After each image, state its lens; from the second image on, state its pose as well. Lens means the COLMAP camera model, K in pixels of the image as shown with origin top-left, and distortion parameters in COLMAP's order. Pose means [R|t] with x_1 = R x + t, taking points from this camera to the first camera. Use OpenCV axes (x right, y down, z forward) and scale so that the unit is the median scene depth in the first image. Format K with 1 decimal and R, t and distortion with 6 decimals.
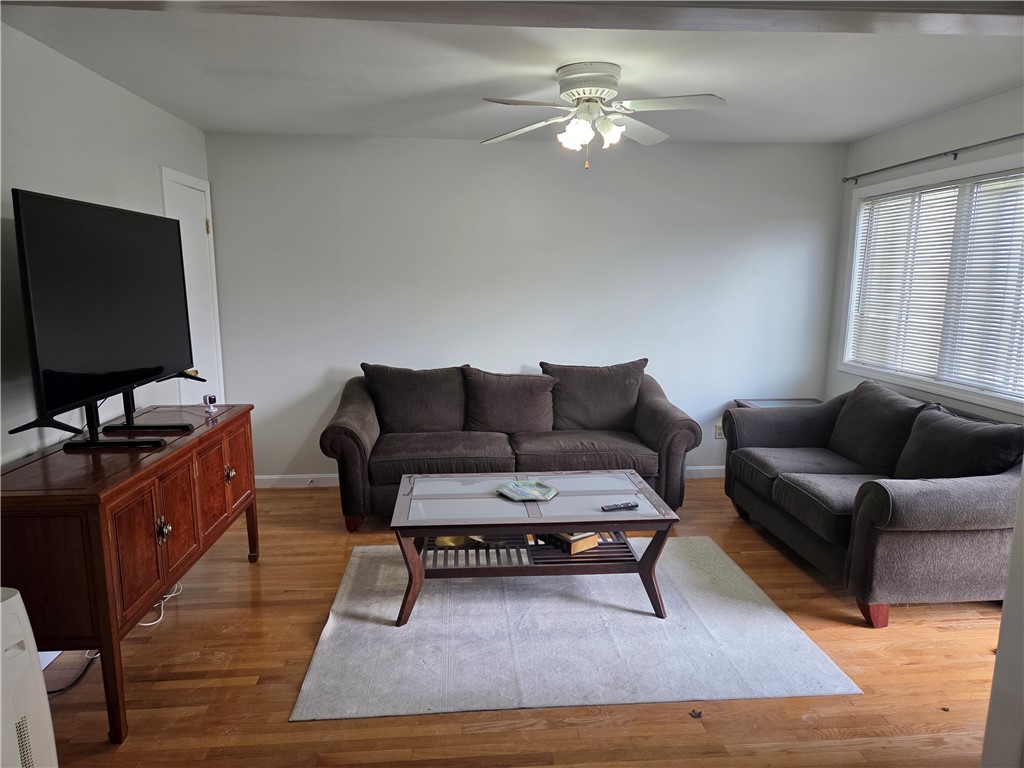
lens RADIAL K [[683.4, 0, 508.3], [0, 683.4, 397.6], [0, 0, 1]] dist [0.097639, -0.088358]
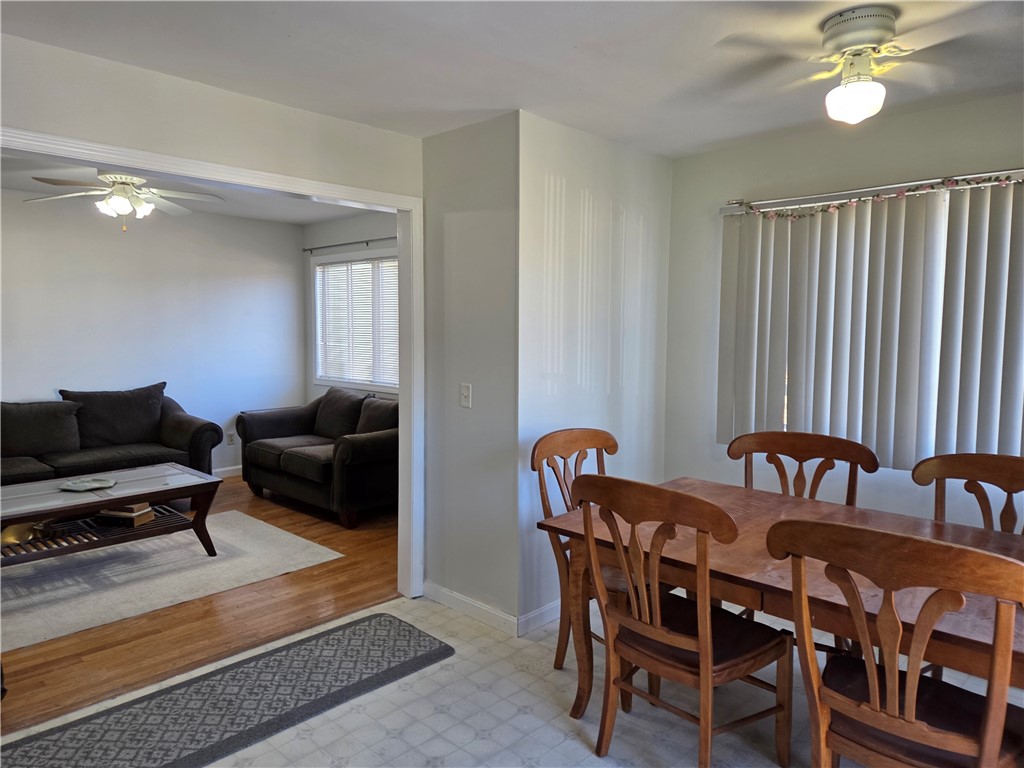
lens RADIAL K [[687.0, 0, 510.2], [0, 687.0, 376.7], [0, 0, 1]] dist [0.056231, -0.049654]
pose [[0.745159, -0.048882, 0.665093, -0.195849], [0.112565, 0.992220, -0.053191, 0.084105], [-0.657318, 0.114502, 0.744864, -0.375222]]
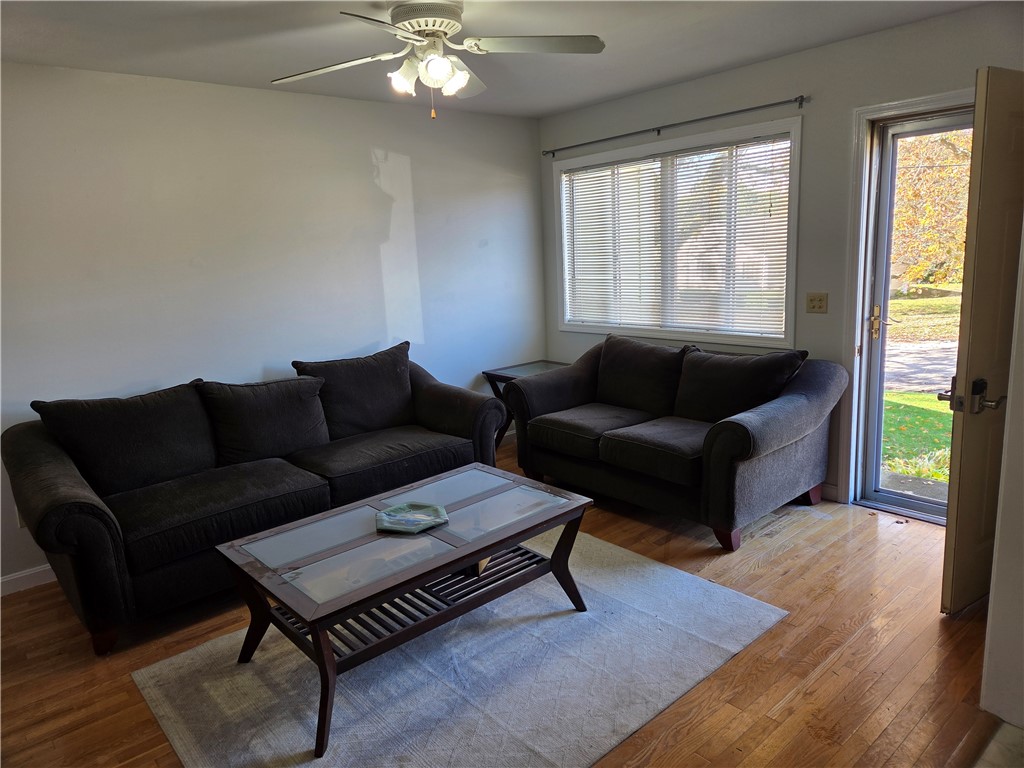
lens RADIAL K [[687.0, 0, 510.2], [0, 687.0, 376.7], [0, 0, 1]] dist [0.056231, -0.049654]
pose [[0.805615, -0.155711, 0.571611, -0.272926], [0.158434, 0.986326, 0.045389, -0.038778], [-0.570862, 0.053997, 0.819268, 0.230474]]
